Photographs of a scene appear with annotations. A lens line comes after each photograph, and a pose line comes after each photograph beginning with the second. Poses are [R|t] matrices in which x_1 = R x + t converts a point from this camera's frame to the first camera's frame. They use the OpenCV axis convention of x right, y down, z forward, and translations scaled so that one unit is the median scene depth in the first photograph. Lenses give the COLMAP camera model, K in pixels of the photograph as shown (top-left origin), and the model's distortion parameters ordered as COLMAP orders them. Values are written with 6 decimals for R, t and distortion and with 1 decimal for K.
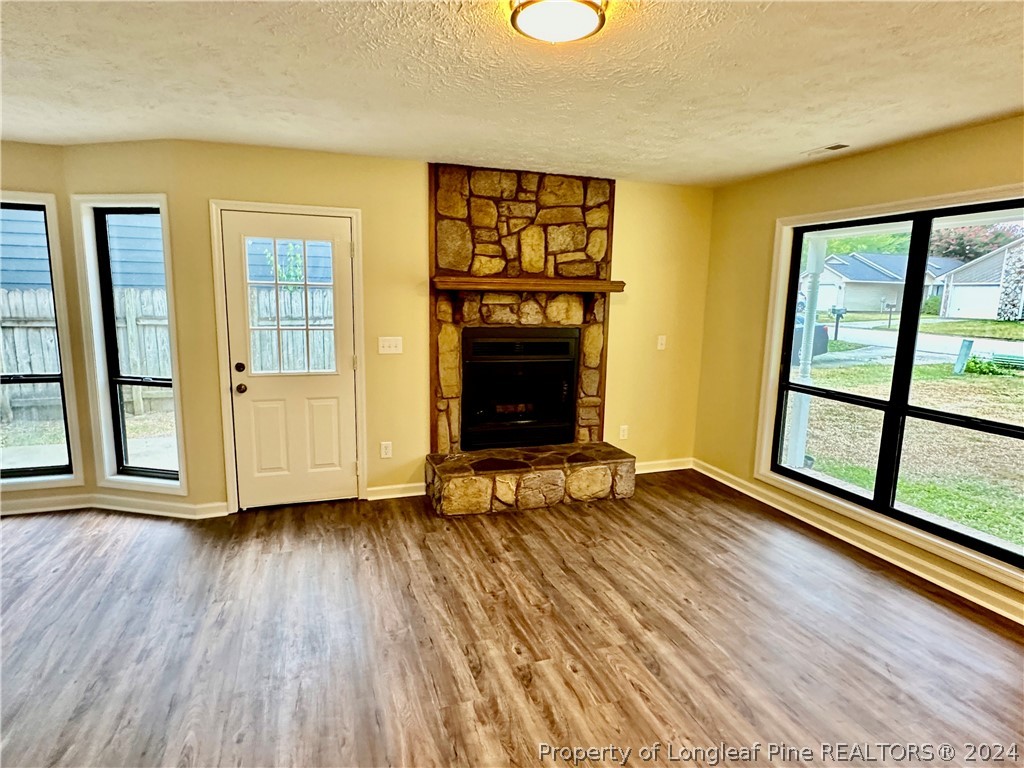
lens RADIAL K [[567.7, 0, 510.2], [0, 567.7, 378.6], [0, 0, 1]] dist [-0.008998, 0.003166]
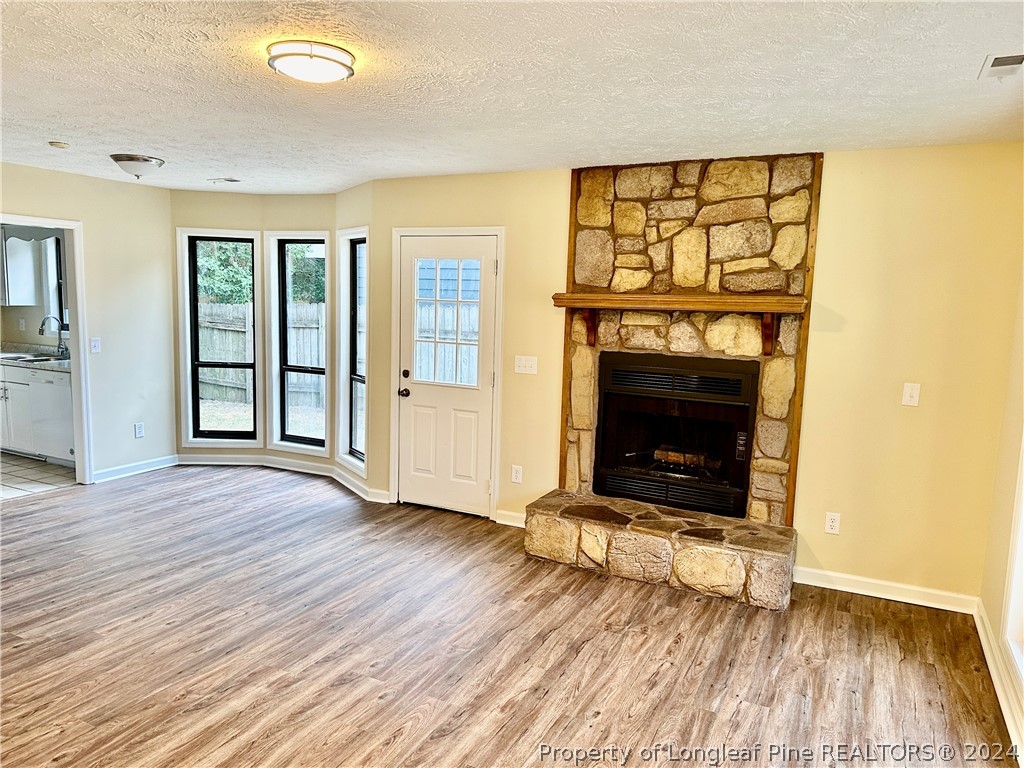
lens RADIAL K [[717.7, 0, 505.2], [0, 717.7, 382.4], [0, 0, 1]] dist [0.043132, -0.034042]
pose [[0.687188, 0.084385, -0.721562, 0.641260], [-0.124164, 0.992259, -0.002207, -0.022661], [0.715791, 0.091108, 0.692346, 0.146181]]
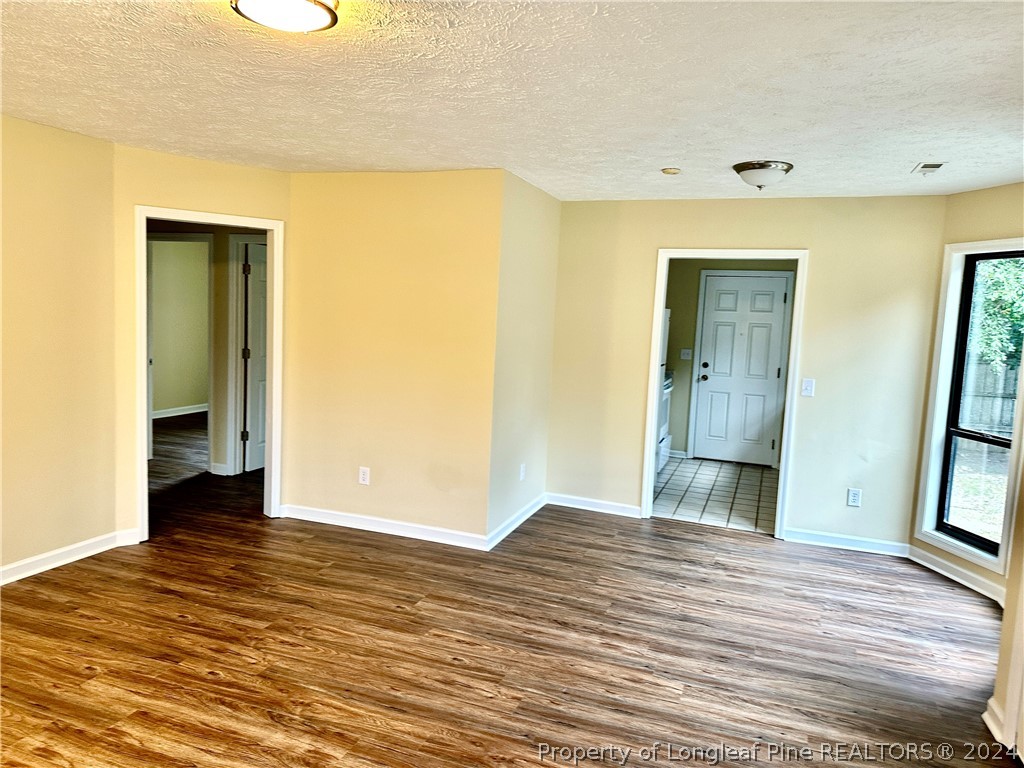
lens RADIAL K [[717.7, 0, 505.4], [0, 717.7, 385.0], [0, 0, 1]] dist [0.043132, -0.034042]
pose [[-0.632536, 0.033261, -0.773816, 0.348754], [-0.178454, 0.965939, 0.187392, -0.146252], [0.753692, 0.256623, -0.605056, 0.931228]]
